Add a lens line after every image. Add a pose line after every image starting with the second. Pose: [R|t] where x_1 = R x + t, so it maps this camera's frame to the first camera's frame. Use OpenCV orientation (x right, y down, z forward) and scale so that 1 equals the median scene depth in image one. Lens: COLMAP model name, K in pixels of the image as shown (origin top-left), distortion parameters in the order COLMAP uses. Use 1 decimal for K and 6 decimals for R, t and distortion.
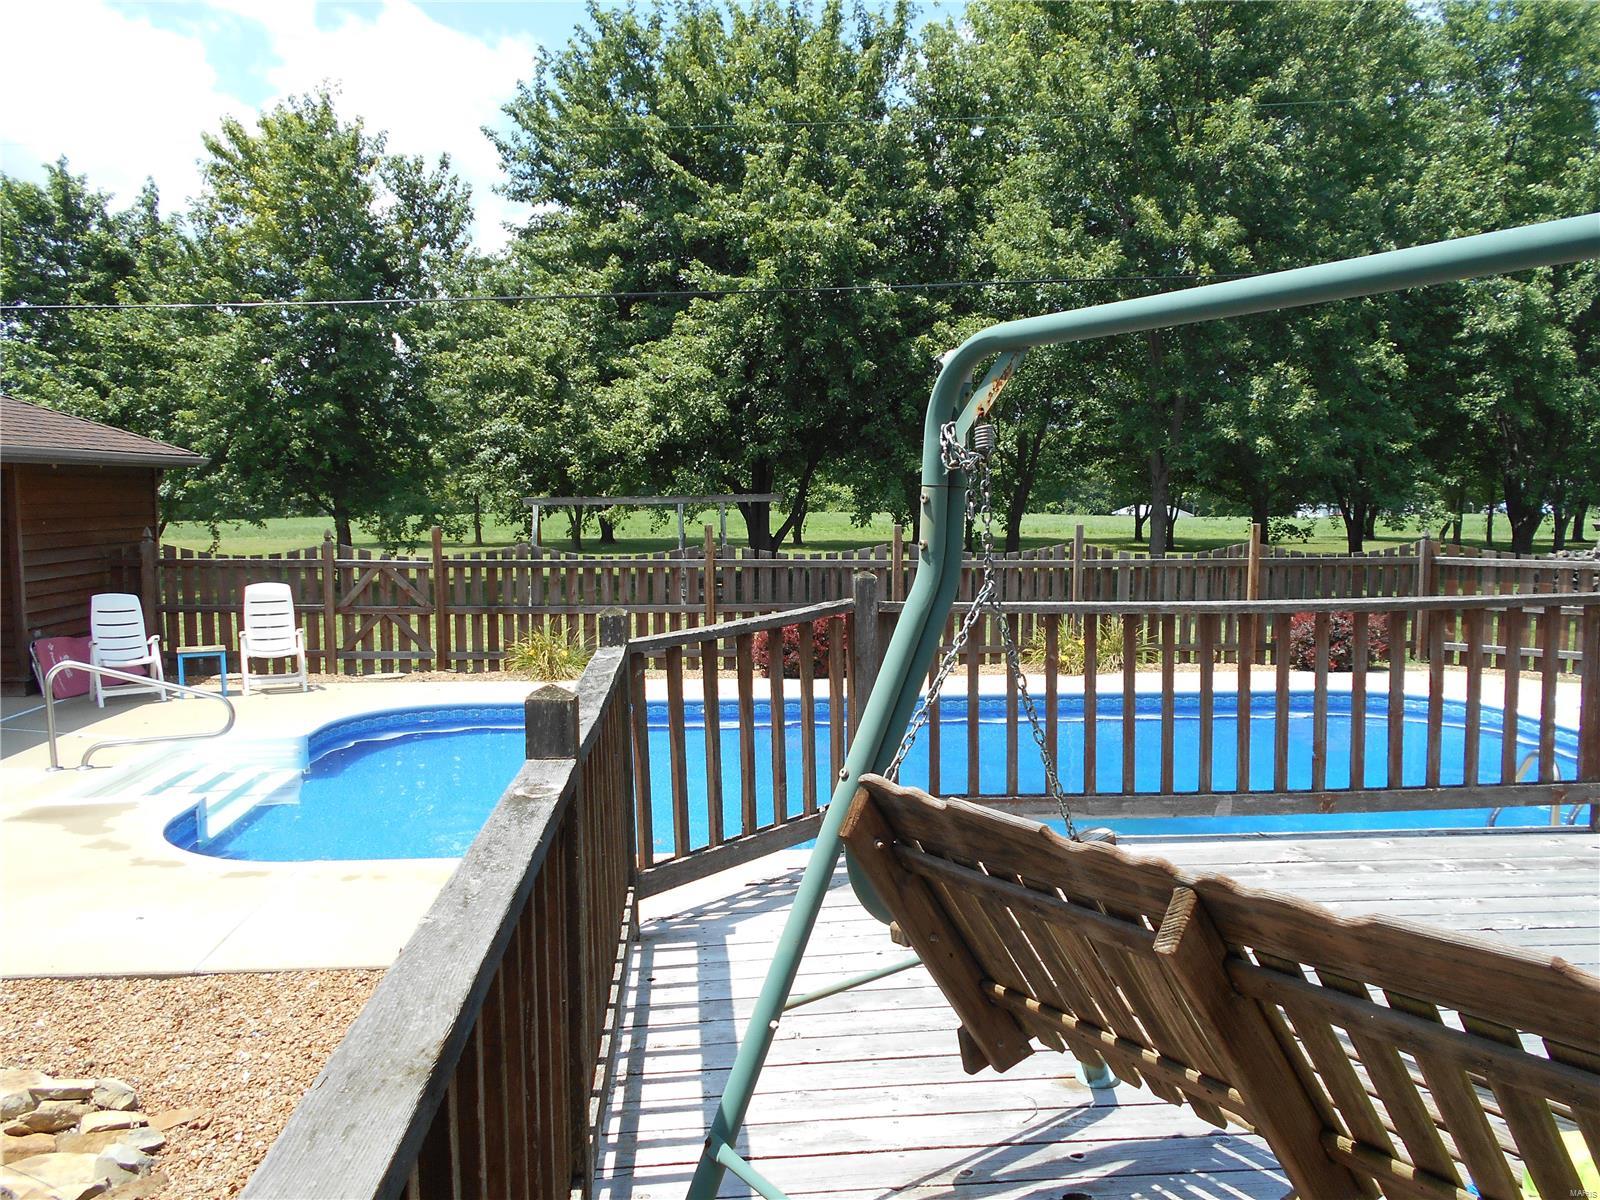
lens RADIAL K [[1263.5, 0, 800.0], [0, 1263.5, 600.0], [0, 0, 1]] dist [-0.044356, -0.003733]
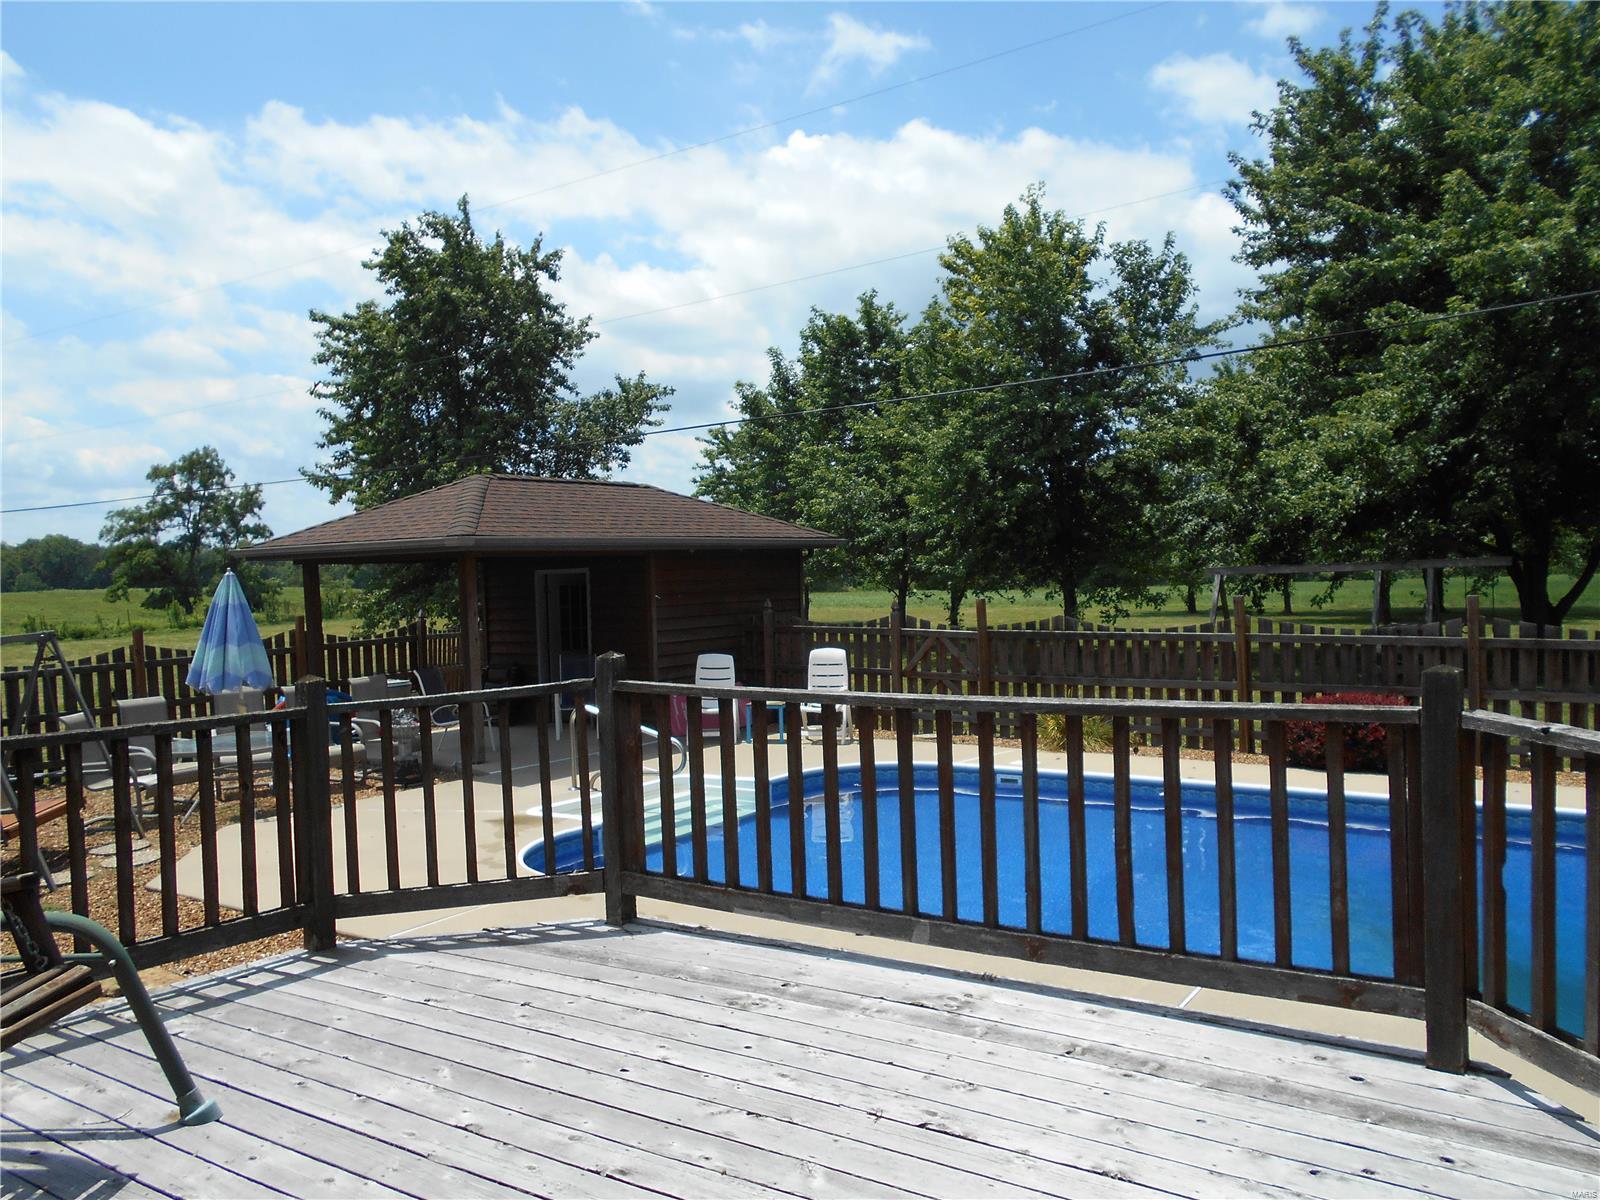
lens RADIAL K [[1244.9, 0, 800.0], [0, 1244.9, 600.0], [0, 0, 1]] dist [-0.001413, -0.096147]
pose [[0.771171, -0.003433, -0.636619, 0.253676], [-0.032755, 0.998447, -0.045062, -0.004953], [0.635785, 0.055603, 0.769861, 0.101162]]
